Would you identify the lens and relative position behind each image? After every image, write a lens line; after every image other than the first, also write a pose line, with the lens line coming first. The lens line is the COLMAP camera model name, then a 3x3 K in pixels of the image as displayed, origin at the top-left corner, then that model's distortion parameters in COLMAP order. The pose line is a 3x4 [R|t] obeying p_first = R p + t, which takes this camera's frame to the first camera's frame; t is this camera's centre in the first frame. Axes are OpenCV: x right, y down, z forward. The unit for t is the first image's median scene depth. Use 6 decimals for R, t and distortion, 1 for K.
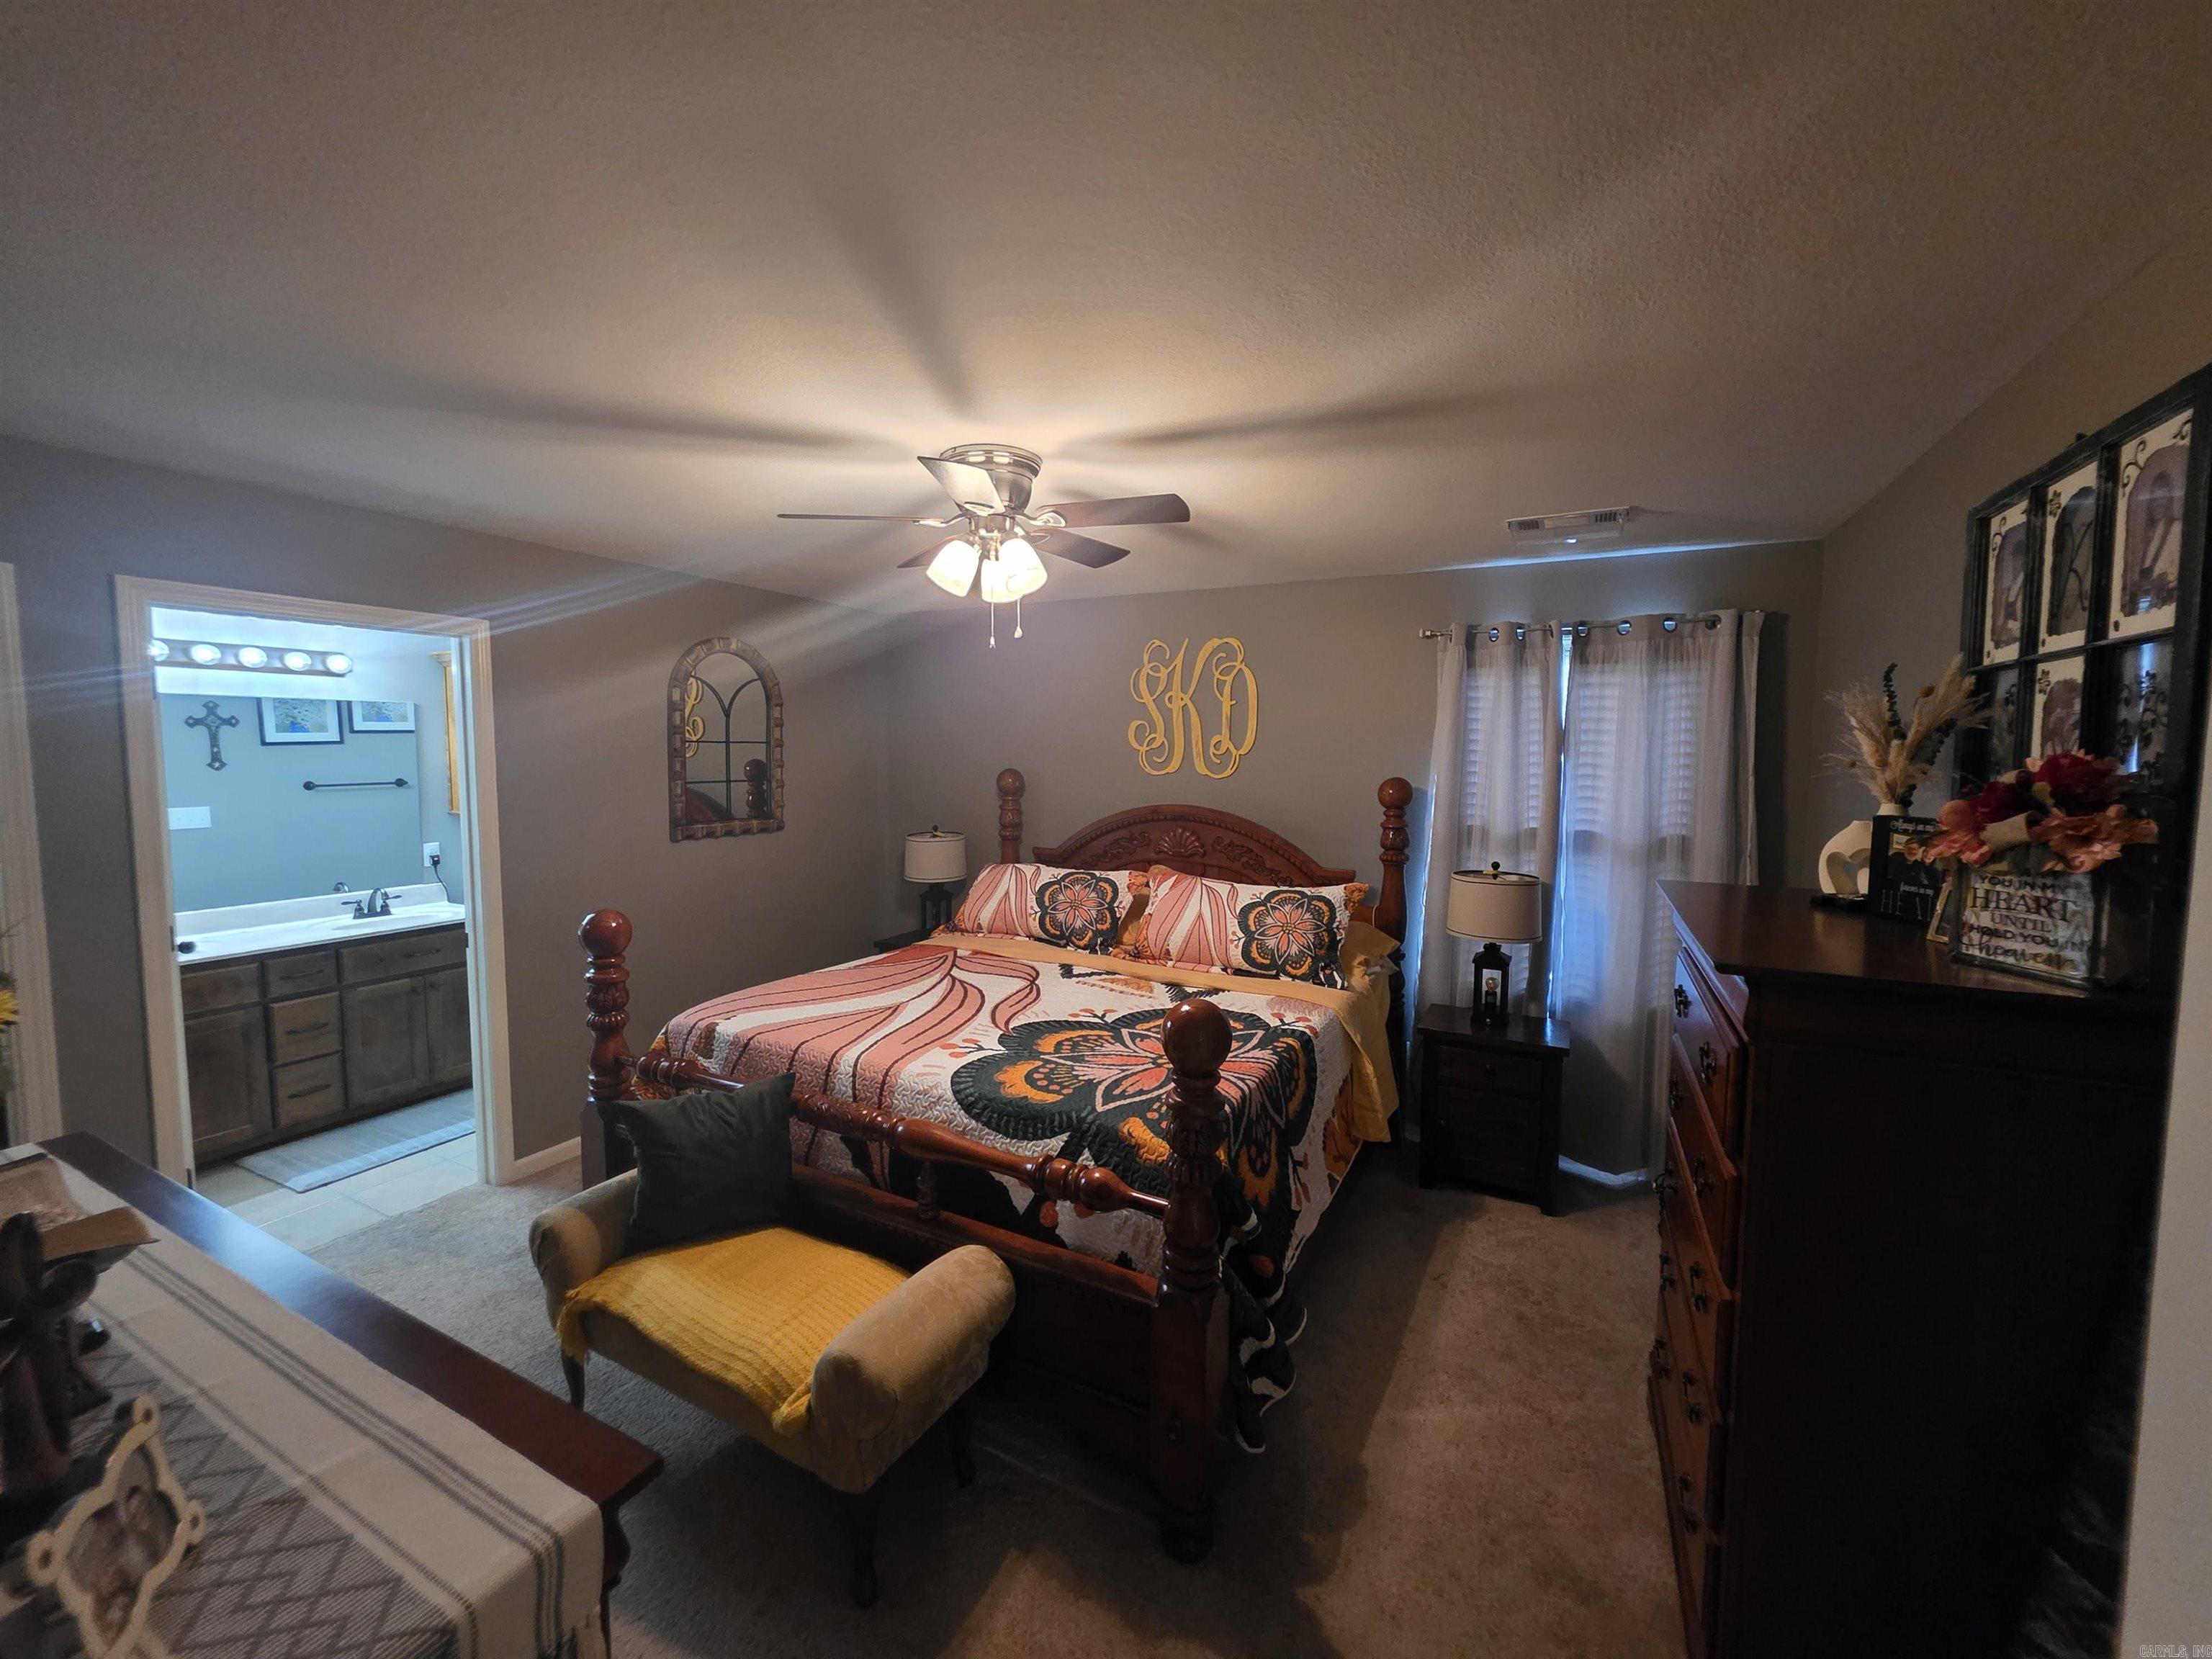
lens RADIAL K [[882.3, 0, 1104.6], [0, 882.3, 821.1], [0, 0, 1]] dist [0.000039, -0.000368]
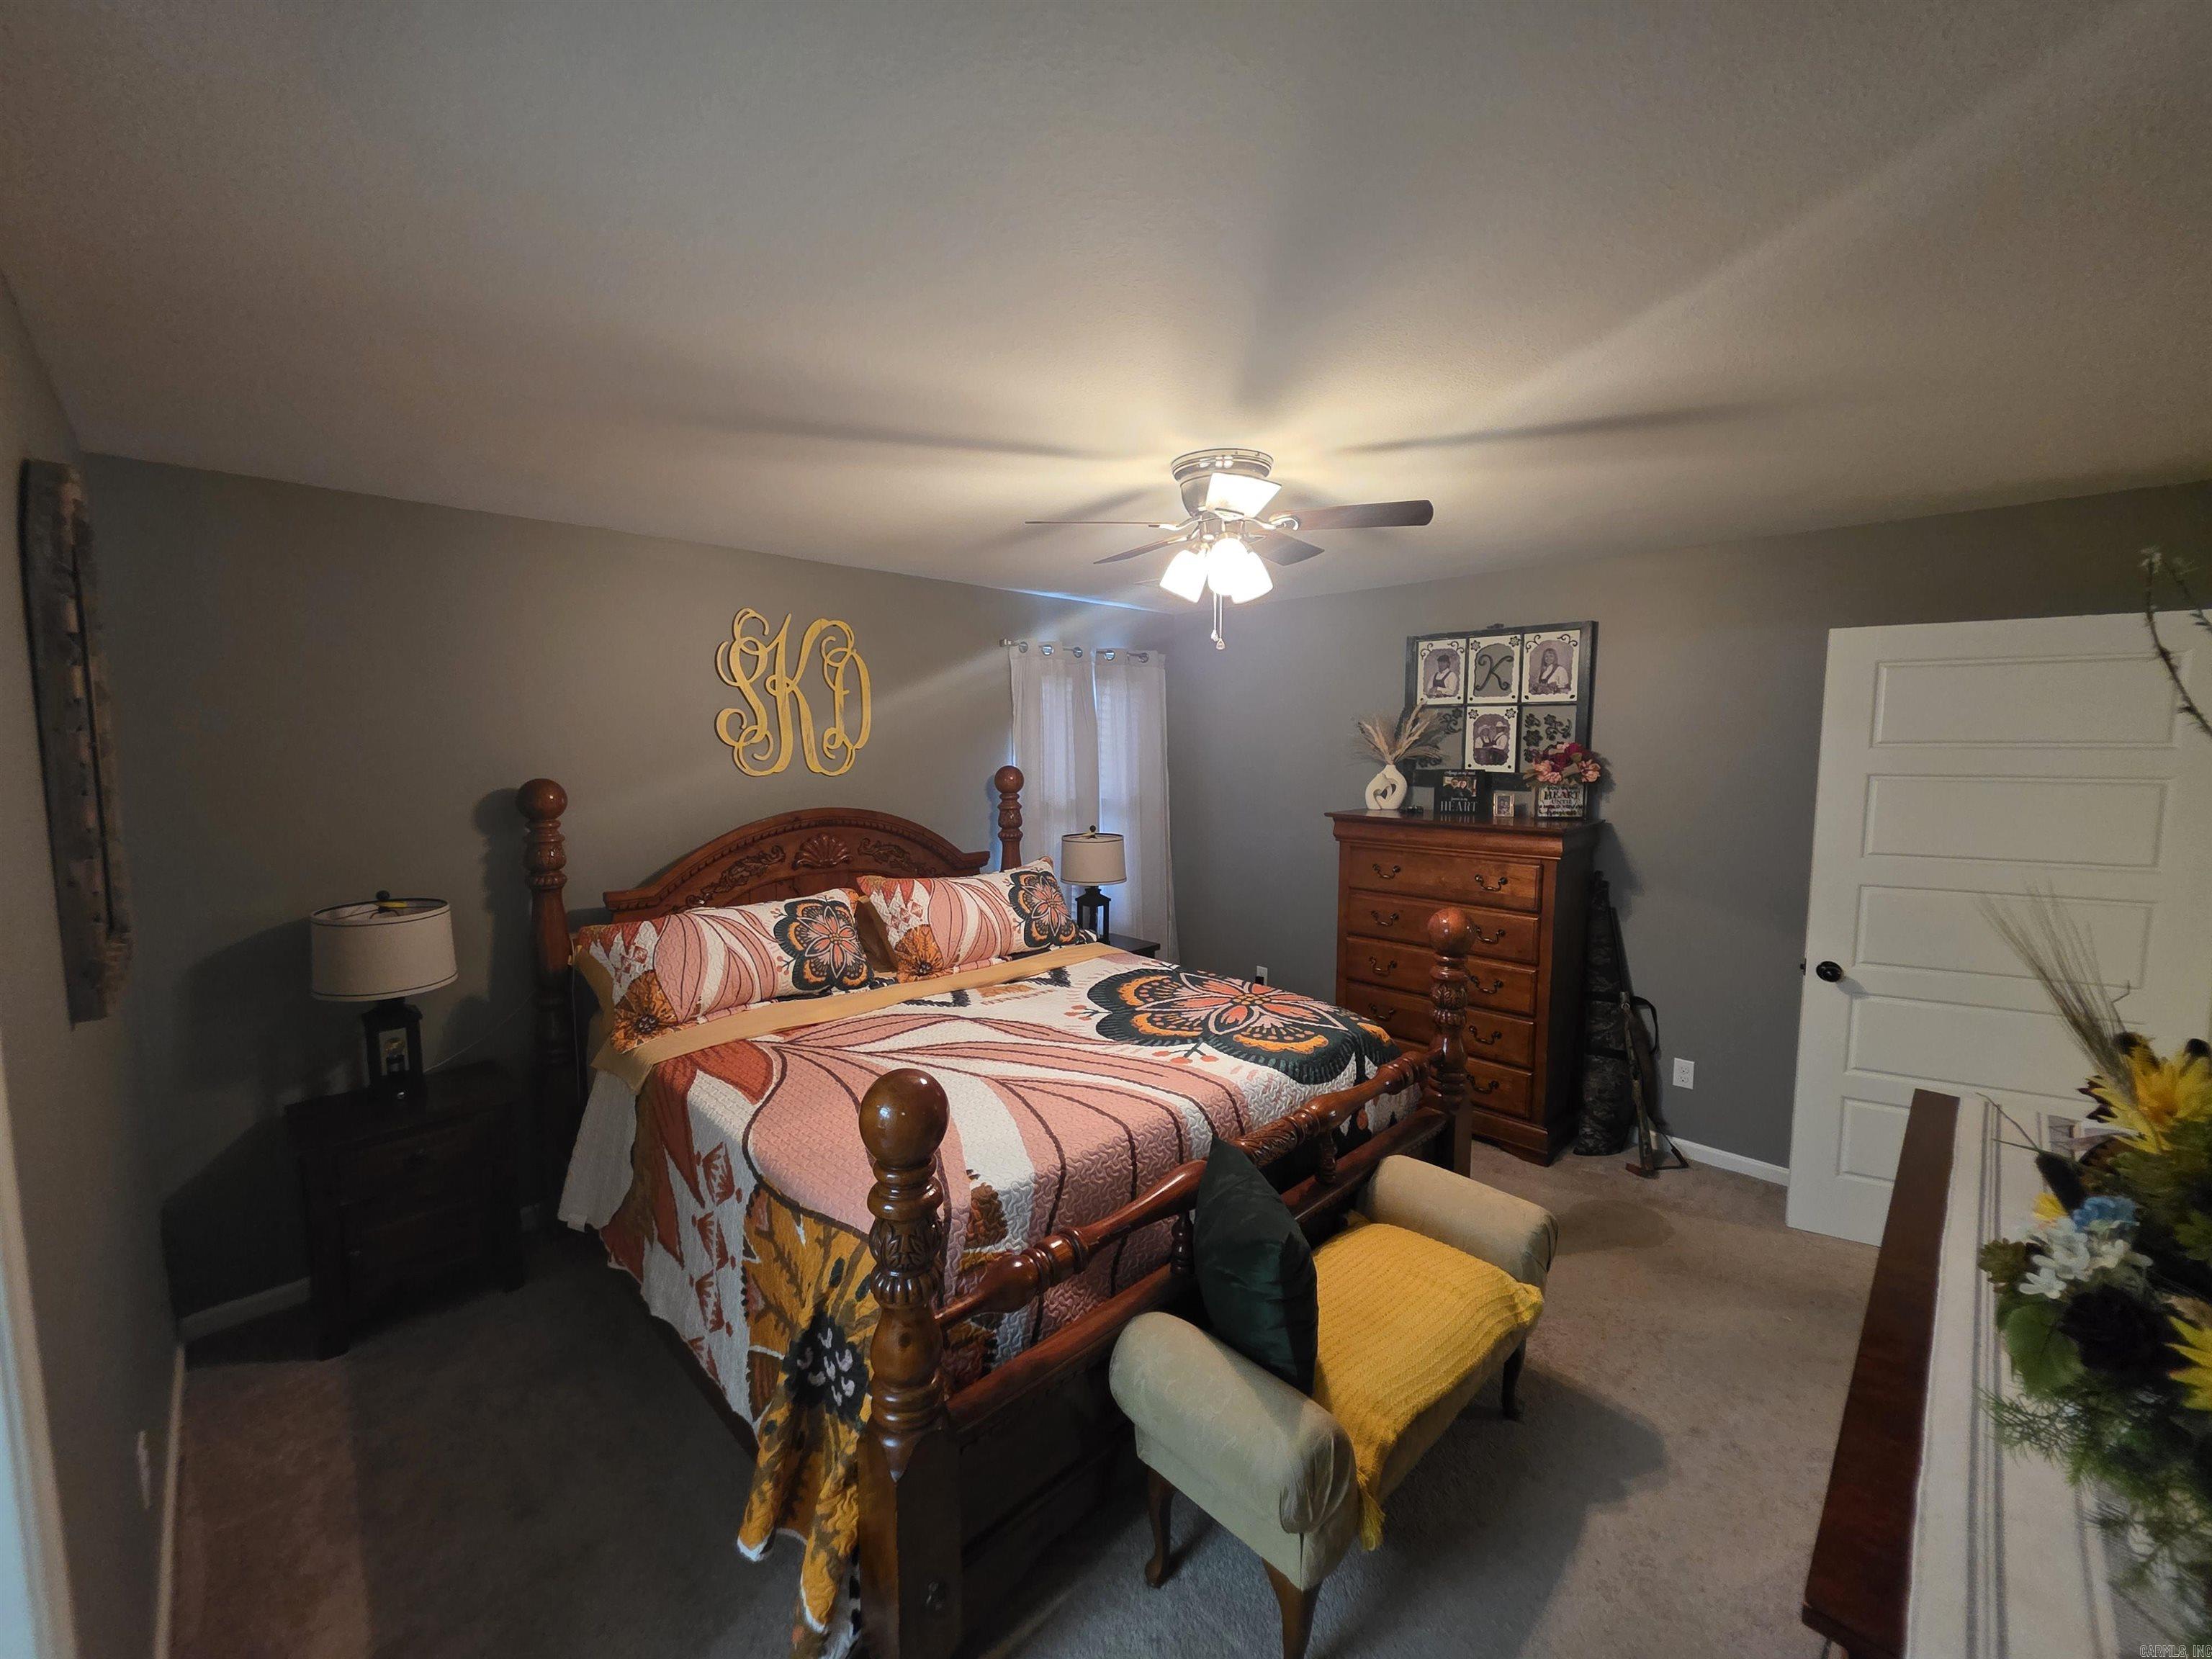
lens RADIAL K [[883.5, 0, 1106.0], [0, 883.5, 824.8], [0, 0, 1]] dist [0.001530, -0.000654]
pose [[0.301491, -0.103131, 0.947875, -0.931899], [0.080631, 0.993330, 0.082430, -0.072638], [-0.950054, 0.051576, 0.307795, 0.661979]]
